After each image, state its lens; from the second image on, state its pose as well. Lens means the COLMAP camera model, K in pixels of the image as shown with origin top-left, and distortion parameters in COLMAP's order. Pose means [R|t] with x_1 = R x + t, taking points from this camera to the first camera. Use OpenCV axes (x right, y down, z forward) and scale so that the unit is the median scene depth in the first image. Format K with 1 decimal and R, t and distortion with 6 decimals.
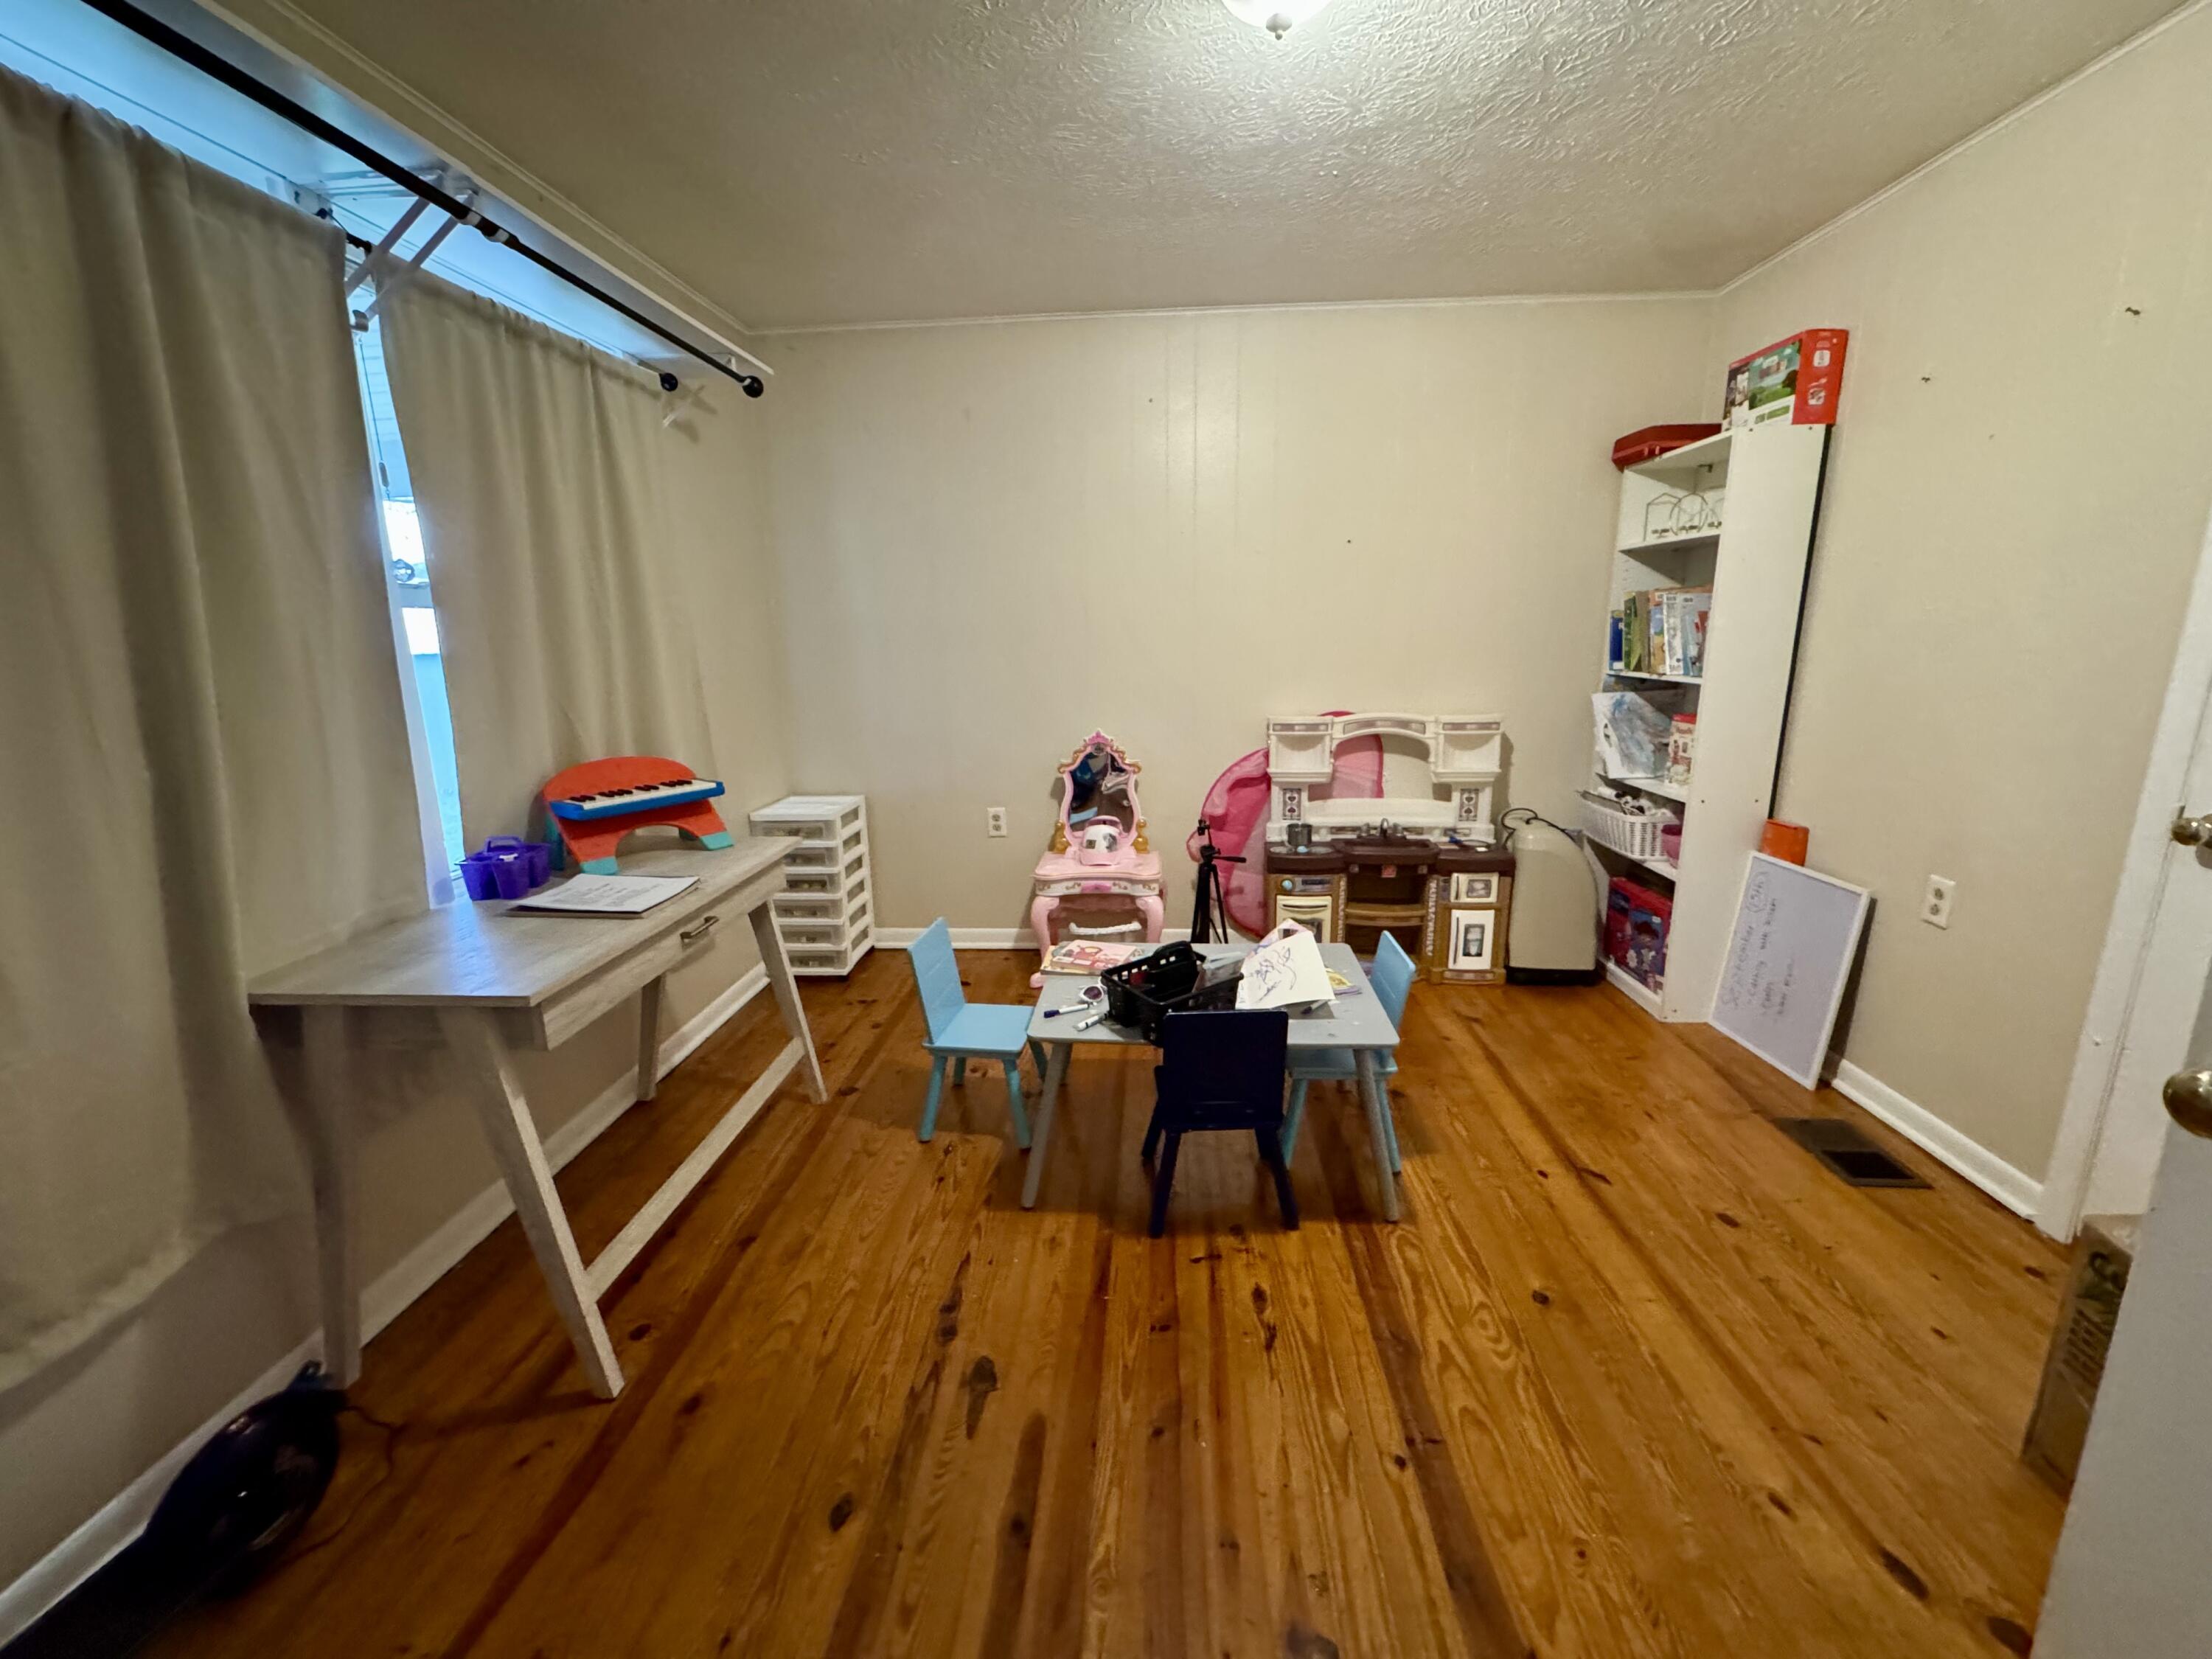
lens RADIAL K [[880.1, 0, 1108.3], [0, 880.1, 828.0], [0, 0, 1]] dist [-0.006010, 0.000643]
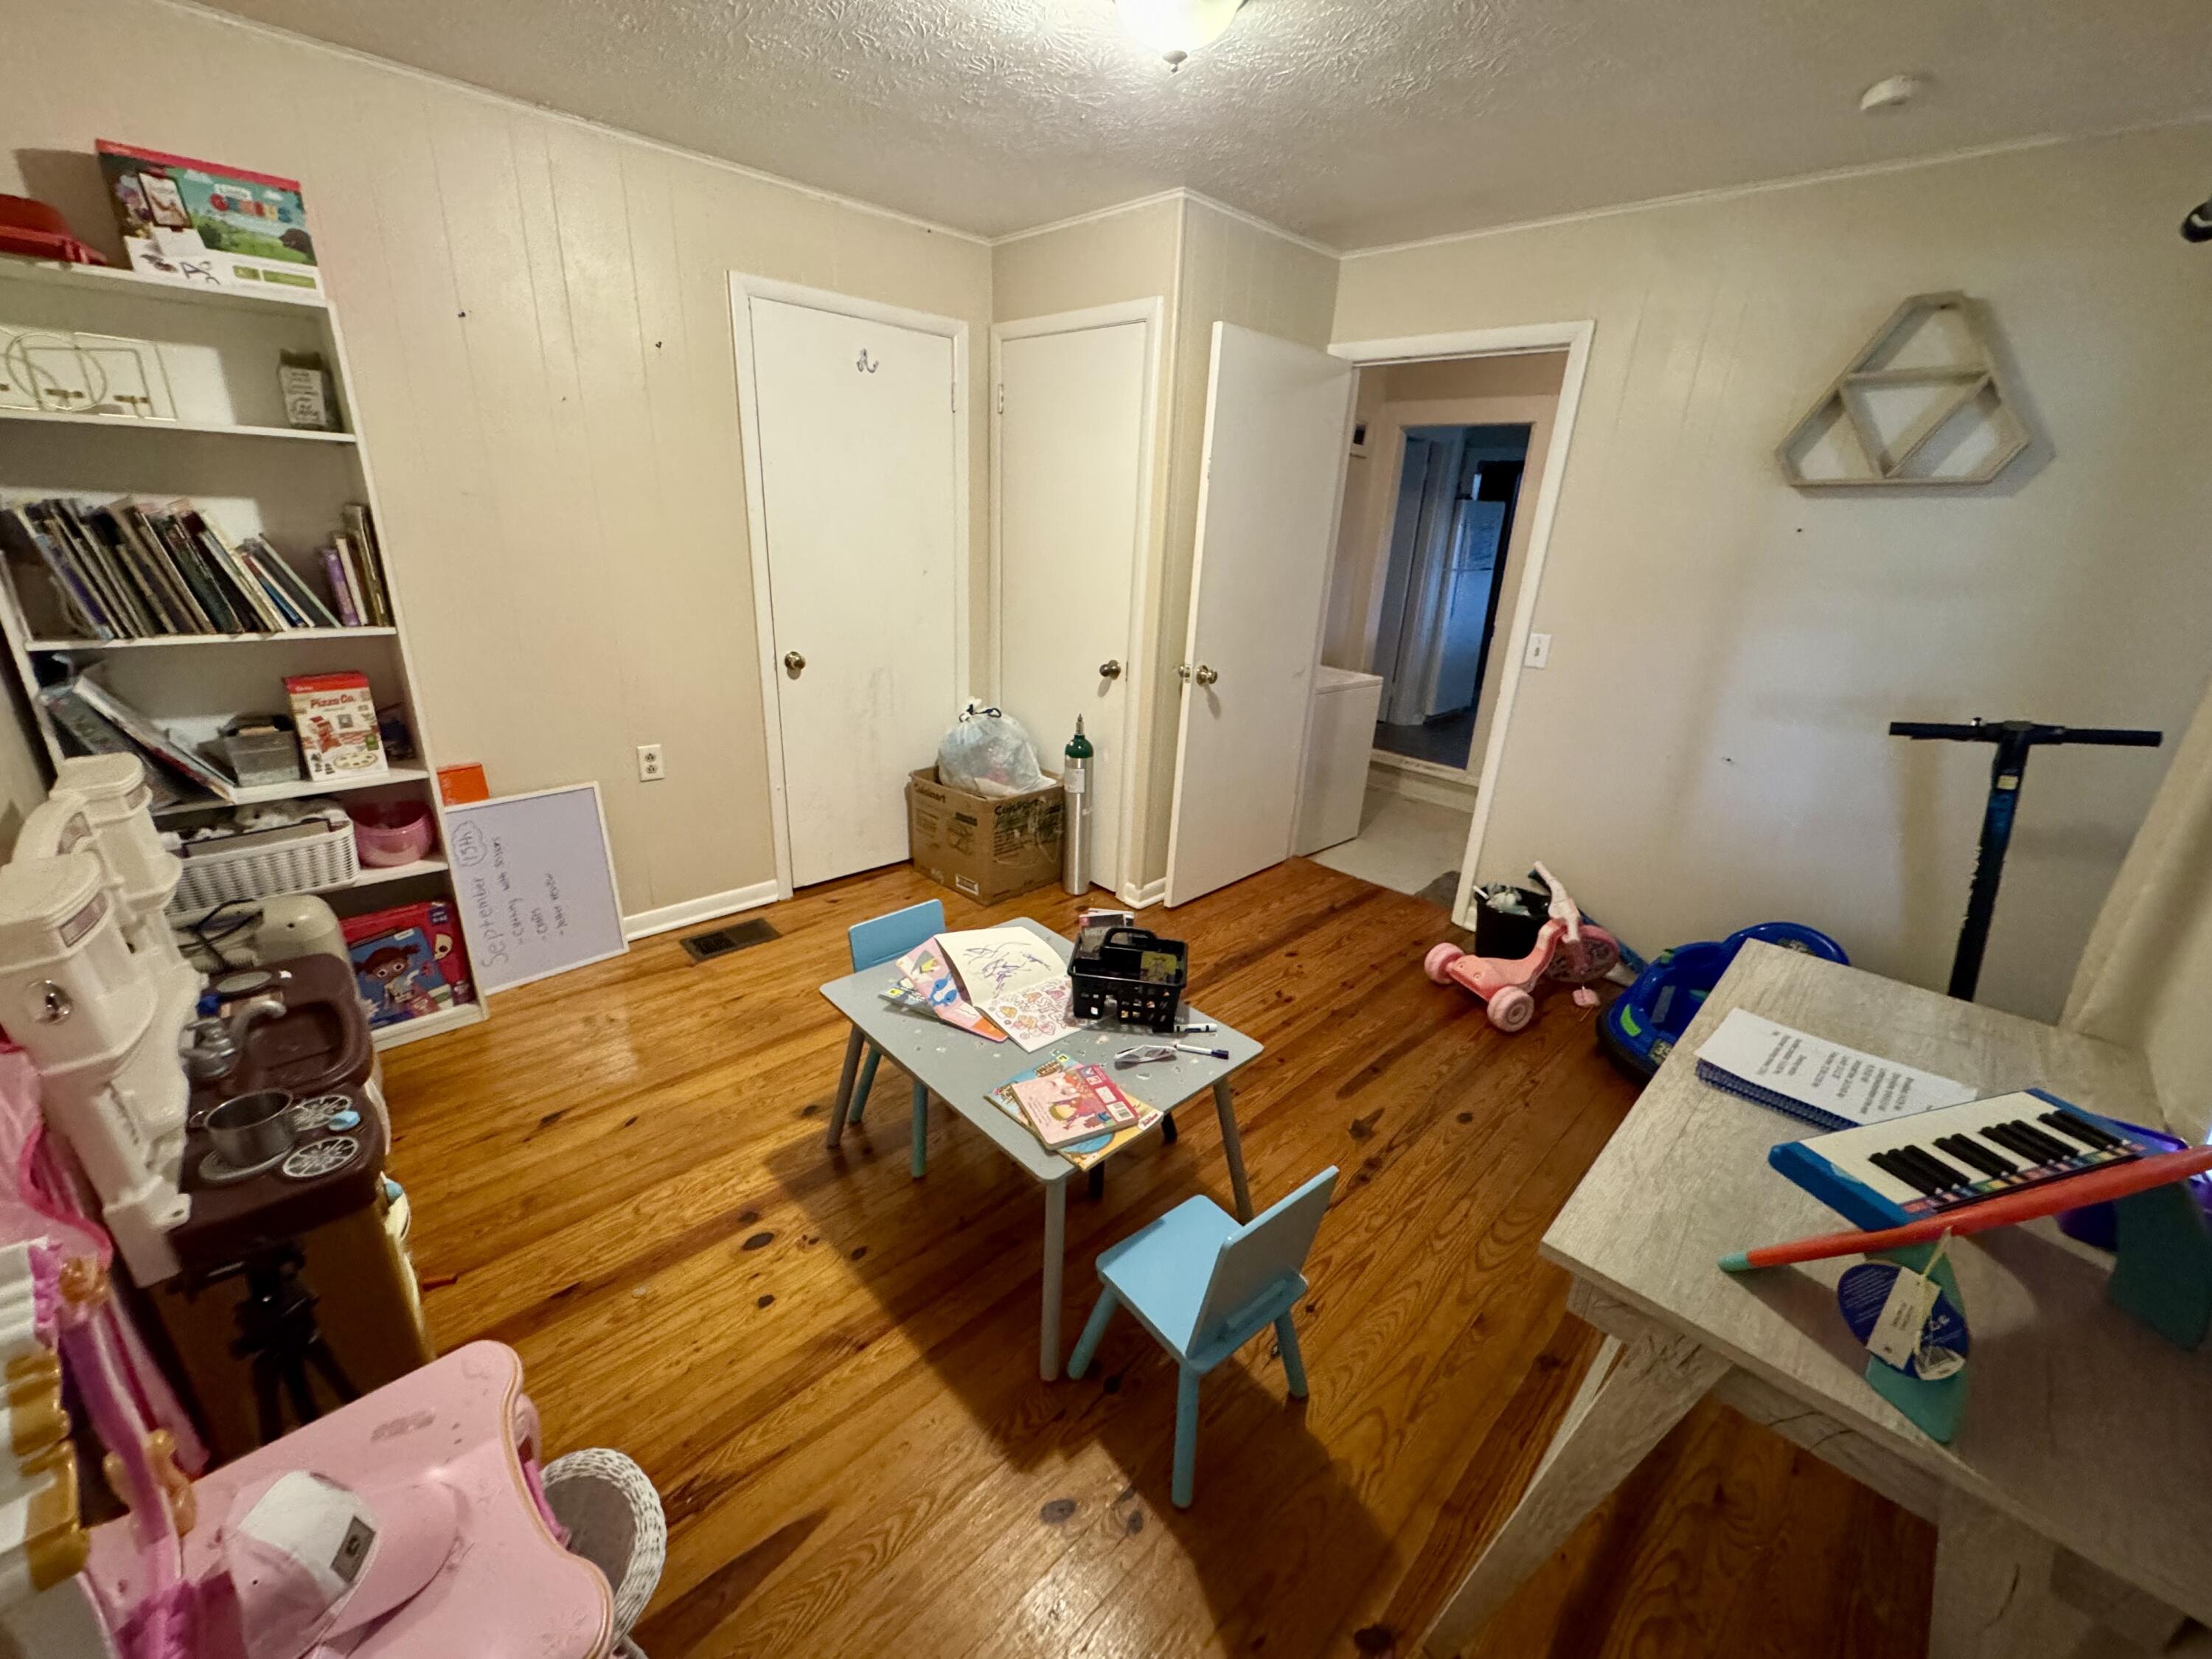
lens RADIAL K [[880.1, 0, 1105.0], [0, 880.1, 825.8], [0, 0, 1]] dist [-0.006010, 0.000643]
pose [[-0.745067, -0.241534, 0.621720, -0.374474], [0.113539, 0.872596, 0.475063, -0.336194], [-0.657255, 0.424543, -0.622719, 1.209524]]
